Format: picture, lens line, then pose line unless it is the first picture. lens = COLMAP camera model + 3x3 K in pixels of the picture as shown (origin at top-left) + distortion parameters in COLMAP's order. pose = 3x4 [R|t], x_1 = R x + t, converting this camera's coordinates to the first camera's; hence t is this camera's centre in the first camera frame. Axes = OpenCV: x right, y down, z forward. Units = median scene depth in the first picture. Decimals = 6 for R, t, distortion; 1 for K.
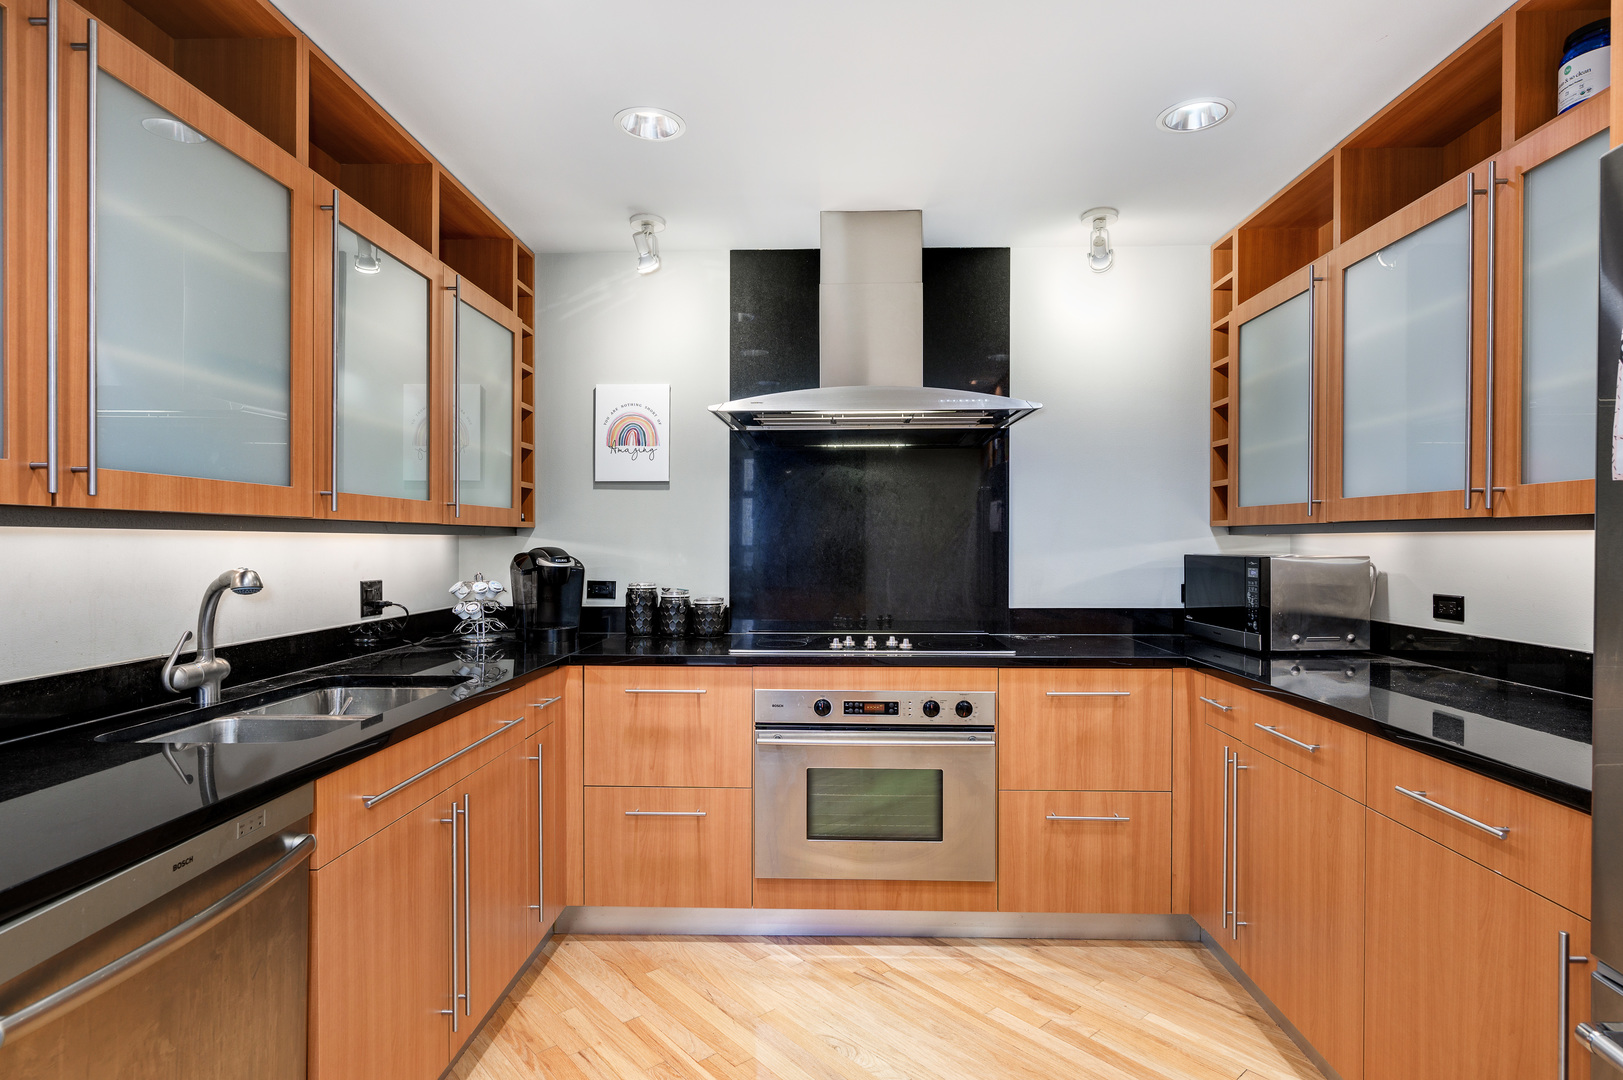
lens RADIAL K [[832.4, 0, 816.3], [0, 832.4, 548.7], [0, 0, 1]] dist [0.006413, -0.001923]
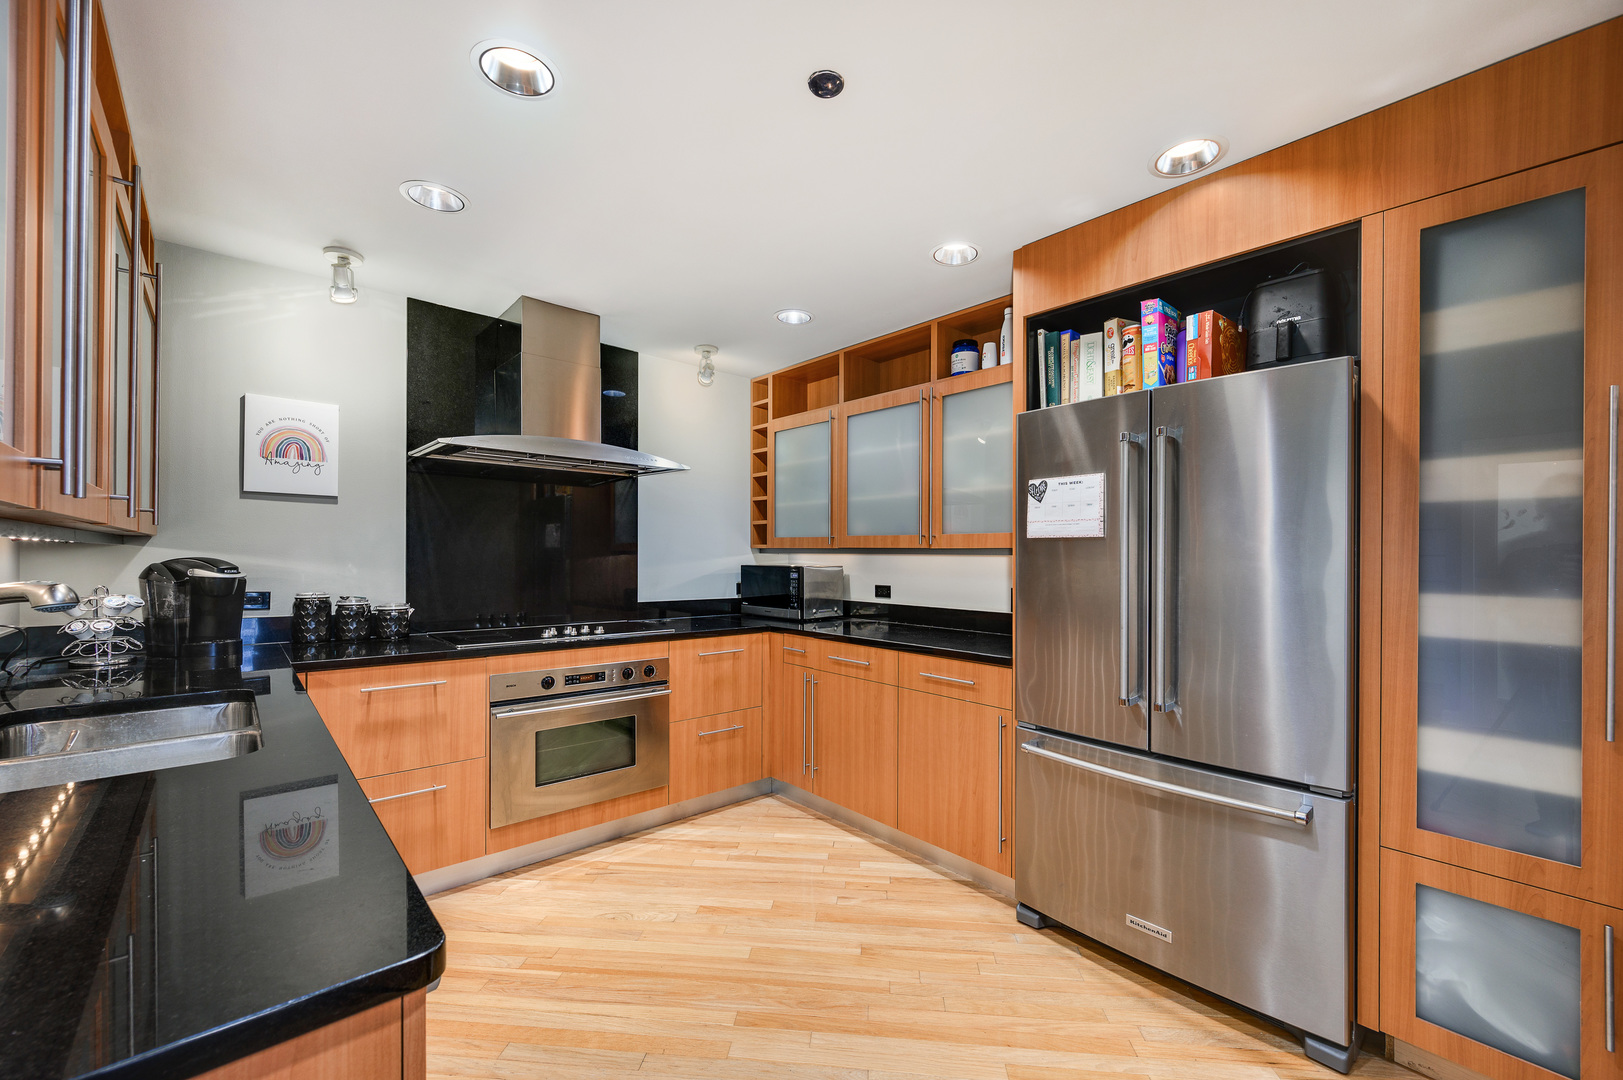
lens RADIAL K [[637.7, 0, 803.4], [0, 637.7, 551.2], [0, 0, 1]] dist [0.003081, -0.000026]
pose [[0.735739, 0.014299, 0.677114, -0.377461], [-0.004471, 0.999858, -0.016257, -0.000429], [-0.677250, 0.008933, 0.735699, -0.005835]]
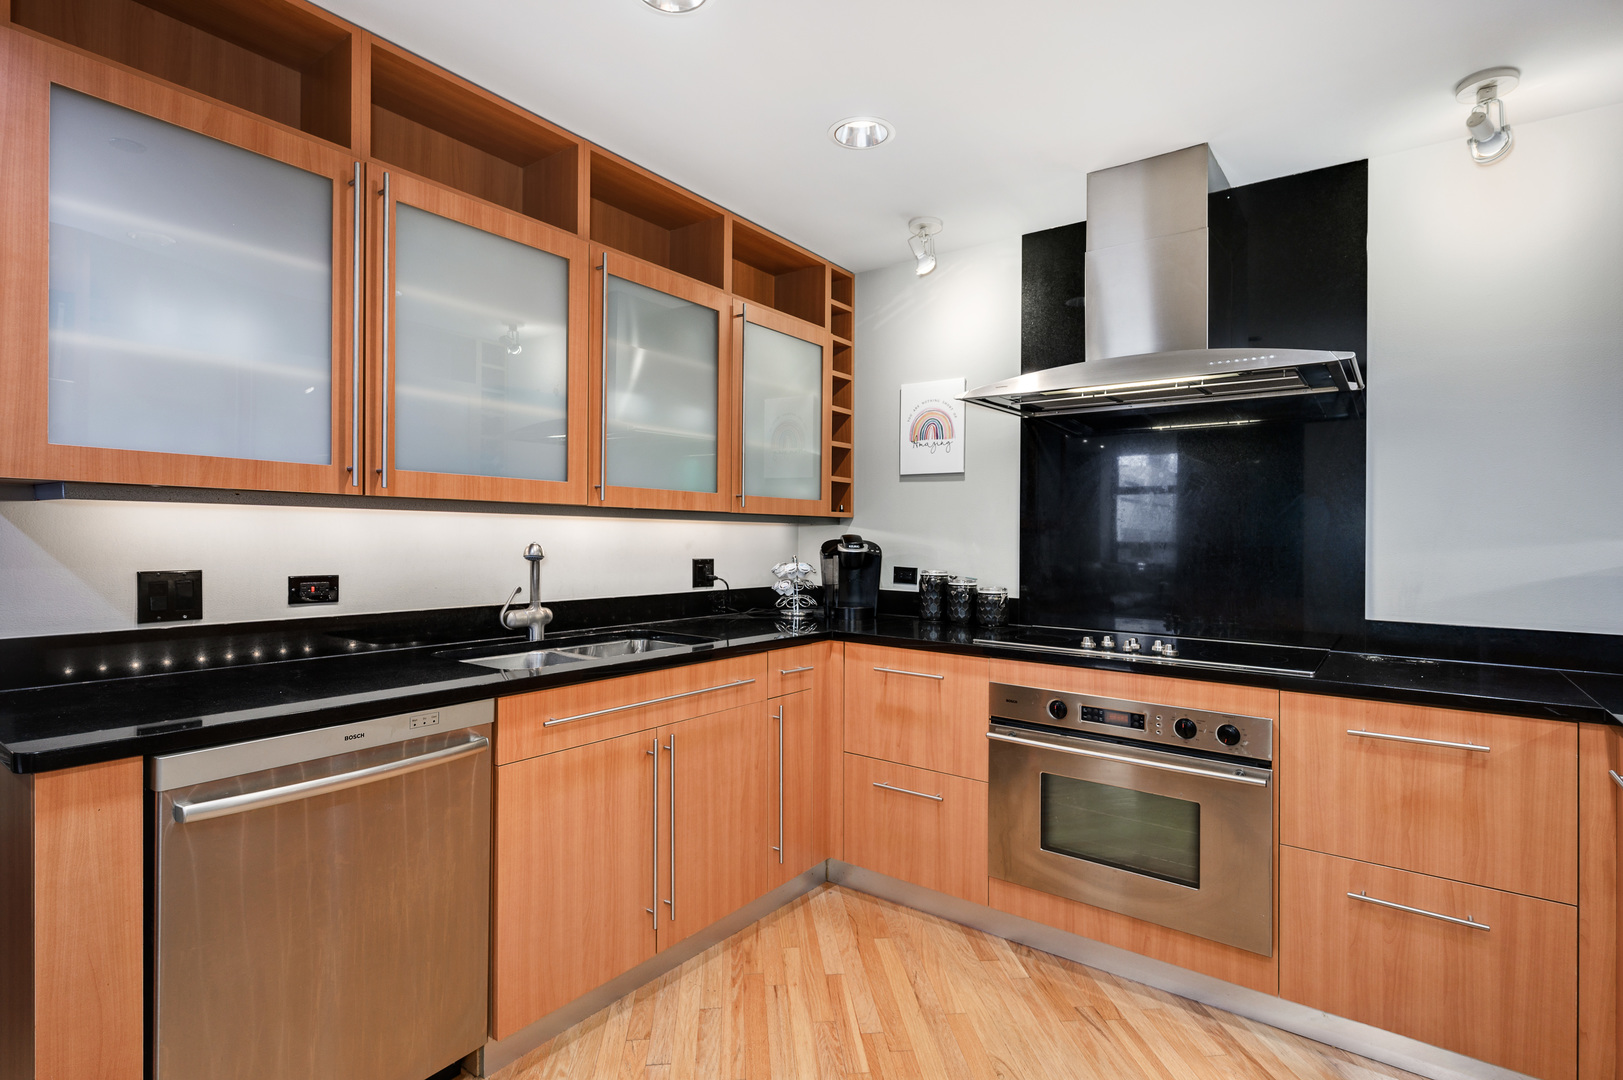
lens RADIAL K [[780.1, 0, 801.1], [0, 780.1, 536.8], [0, 0, 1]] dist [0.005295, -0.000771]
pose [[0.827365, 0.012873, -0.561517, 0.255157], [-0.018283, 0.999825, -0.004017, 0.007777], [0.561367, 0.013590, 0.827455, 0.120544]]
